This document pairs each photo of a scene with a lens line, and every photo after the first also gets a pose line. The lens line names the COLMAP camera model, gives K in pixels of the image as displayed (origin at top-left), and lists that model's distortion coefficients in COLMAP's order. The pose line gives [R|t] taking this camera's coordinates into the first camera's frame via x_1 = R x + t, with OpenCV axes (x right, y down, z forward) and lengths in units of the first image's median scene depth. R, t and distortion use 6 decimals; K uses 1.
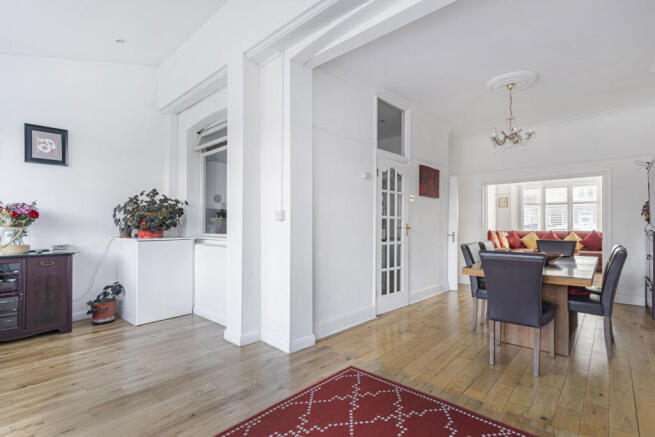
lens RADIAL K [[315.2, 0, 328.7], [0, 315.2, 223.2], [0, 0, 1]] dist [0.000397, -0.000111]
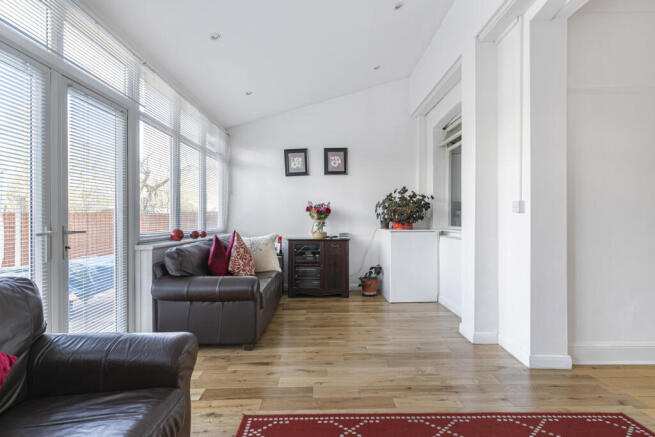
lens RADIAL K [[315.2, 0, 326.9], [0, 315.2, 219.1], [0, 0, 1]] dist [0.000397, -0.000111]
pose [[0.682652, -0.001566, -0.730742, 0.109988], [0.008520, 0.999947, 0.005816, 0.000517], [0.730694, -0.010197, 0.682629, 0.017477]]
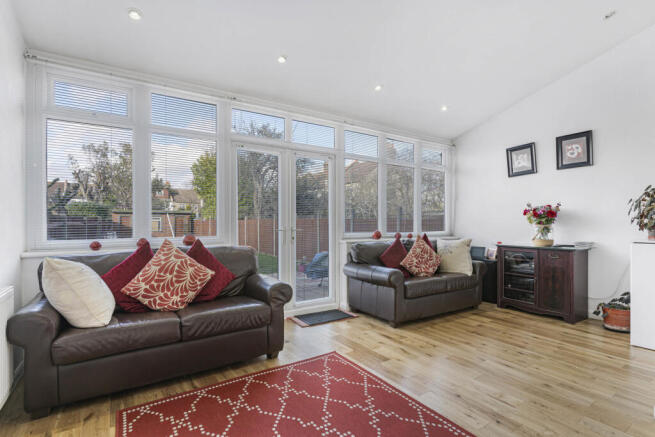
lens RADIAL K [[315.2, 0, 322.9], [0, 315.2, 223.5], [0, 0, 1]] dist [0.000397, -0.000111]
pose [[-0.259240, 0.000198, -0.965813, 0.441601], [0.007146, 0.999973, -0.001713, 0.003262], [0.965786, -0.007346, -0.259235, 0.486337]]
